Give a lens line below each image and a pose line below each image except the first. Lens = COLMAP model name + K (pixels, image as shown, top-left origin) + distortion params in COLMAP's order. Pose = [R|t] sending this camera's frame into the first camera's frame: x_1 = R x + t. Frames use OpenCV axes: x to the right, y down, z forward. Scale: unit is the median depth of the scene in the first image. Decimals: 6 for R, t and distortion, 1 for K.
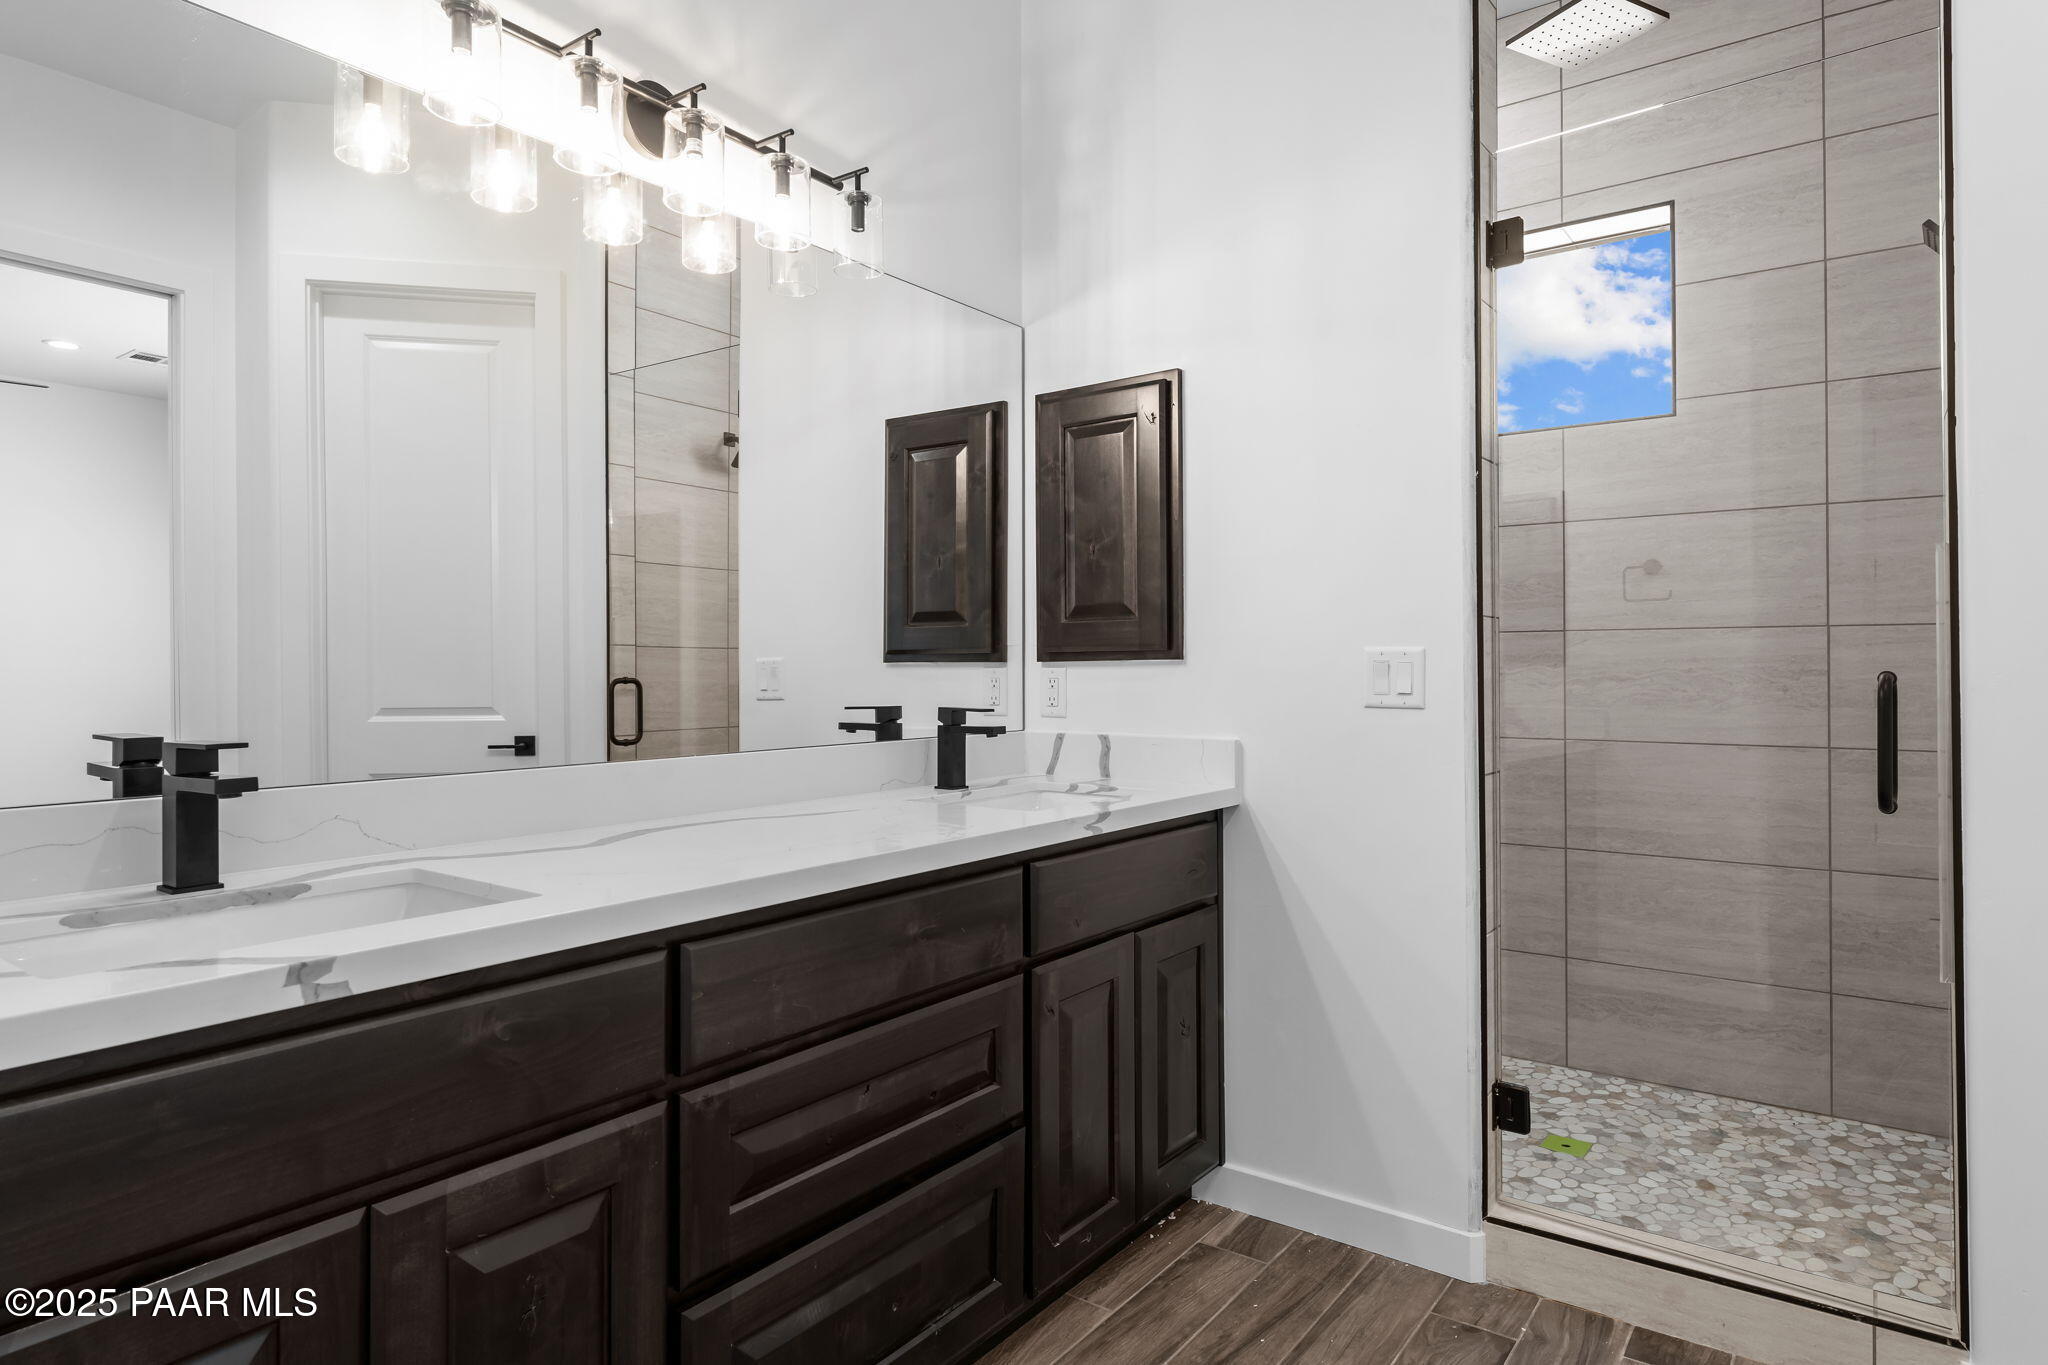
lens RADIAL K [[1106.1, 0, 1024.0], [0, 1106.1, 682.5], [0, 0, 1]] dist [-0.000679, 0.000093]
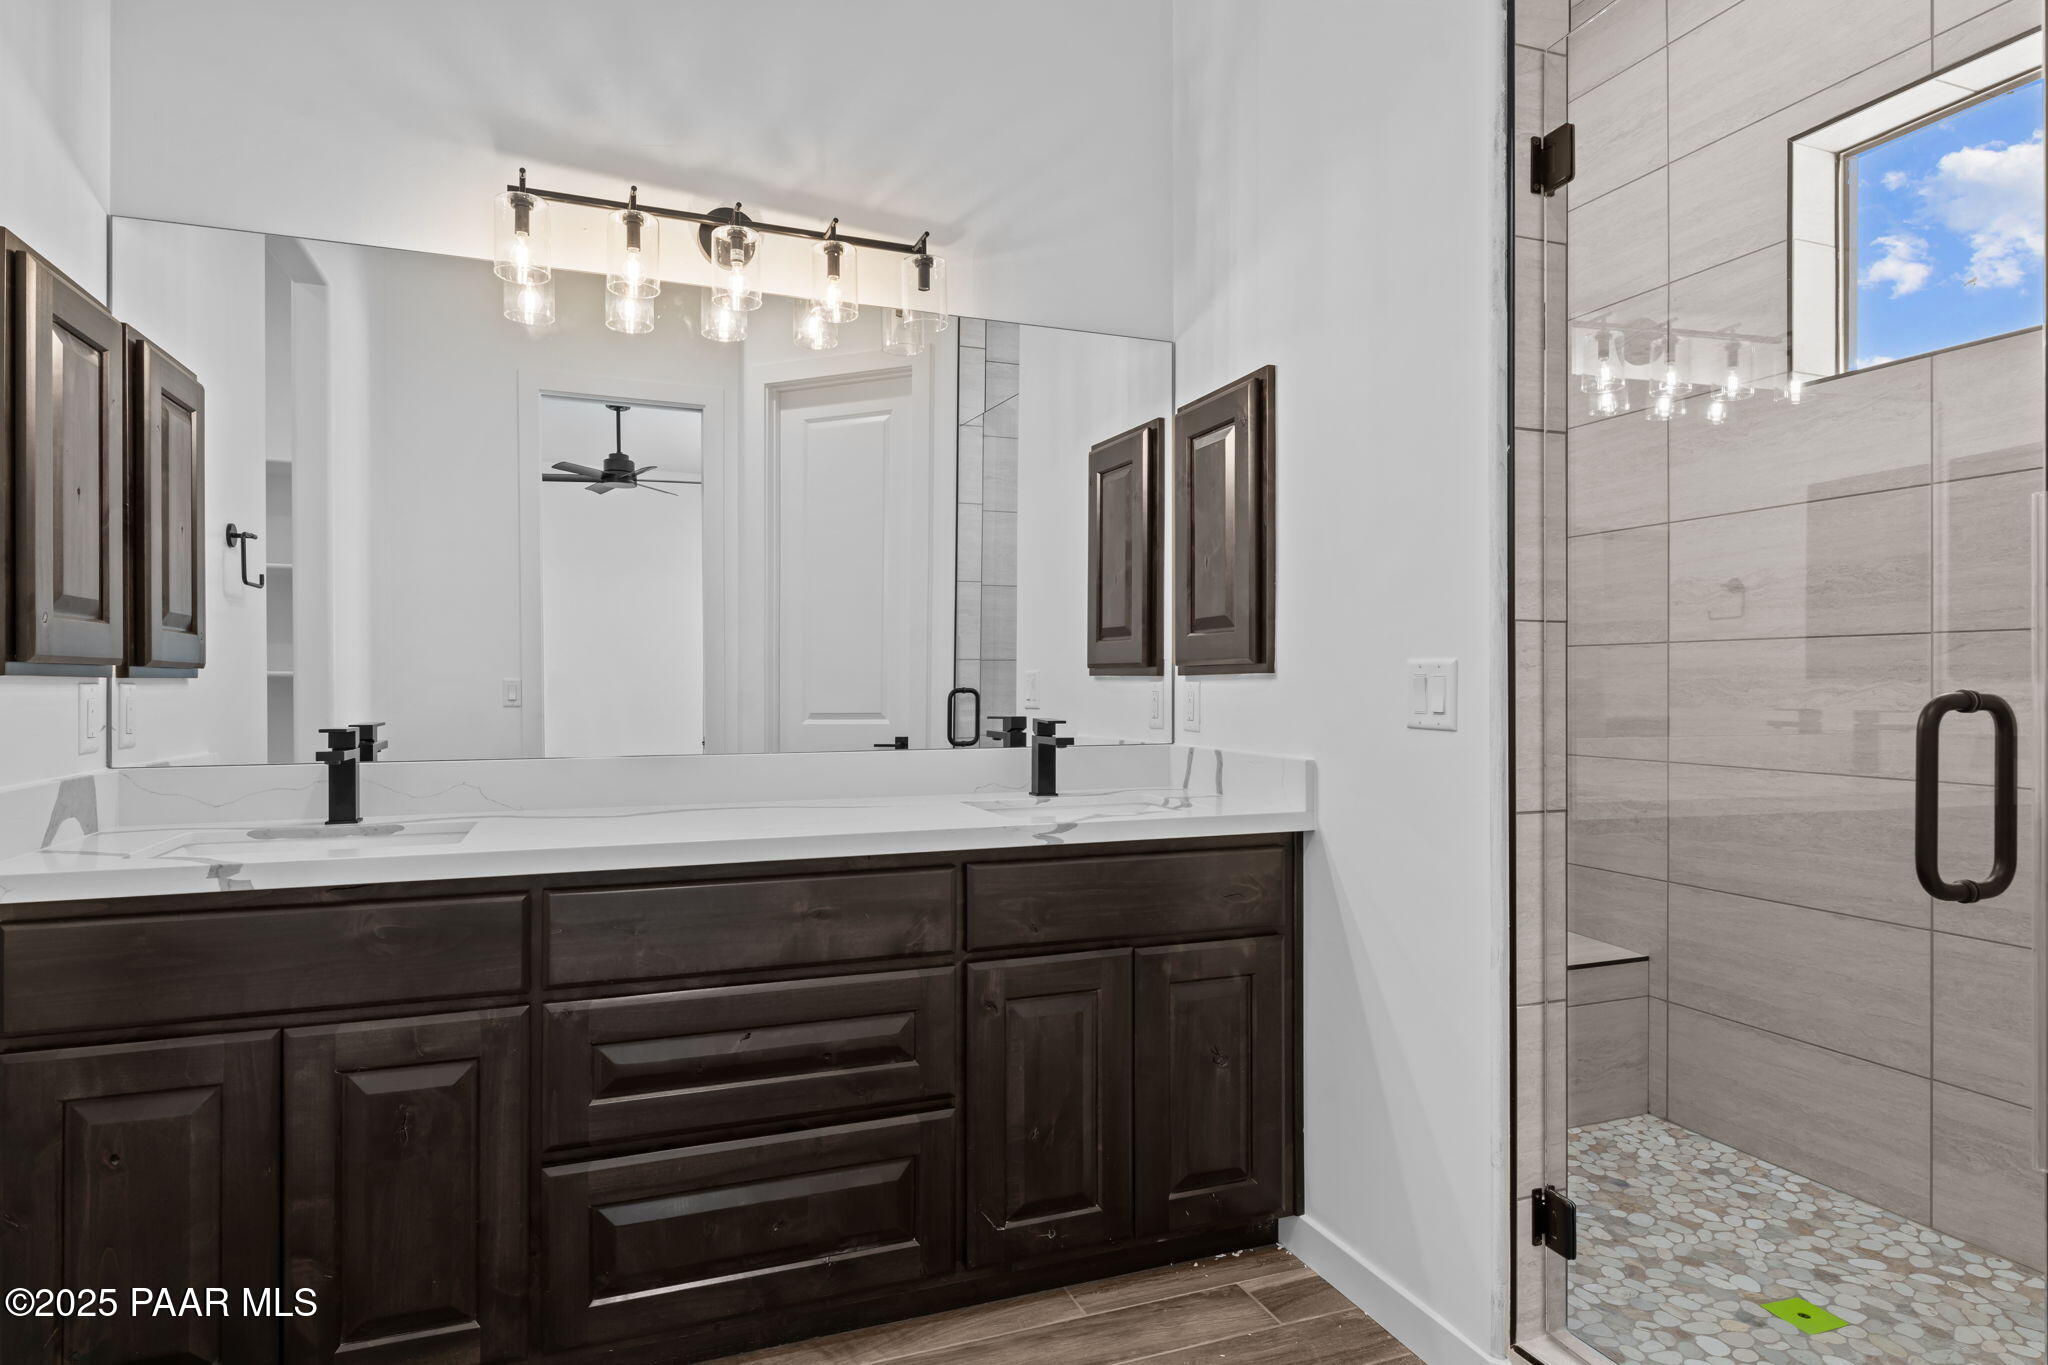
lens RADIAL K [[1080.0, 0, 1027.0], [0, 1080.0, 700.4], [0, 0, 1]] dist [-0.000366, -0.000555]
pose [[0.856054, 0.012729, -0.516729, 0.479891], [-0.009335, 0.999914, 0.009165, -0.004198], [0.516802, -0.003022, 0.856100, 0.110600]]
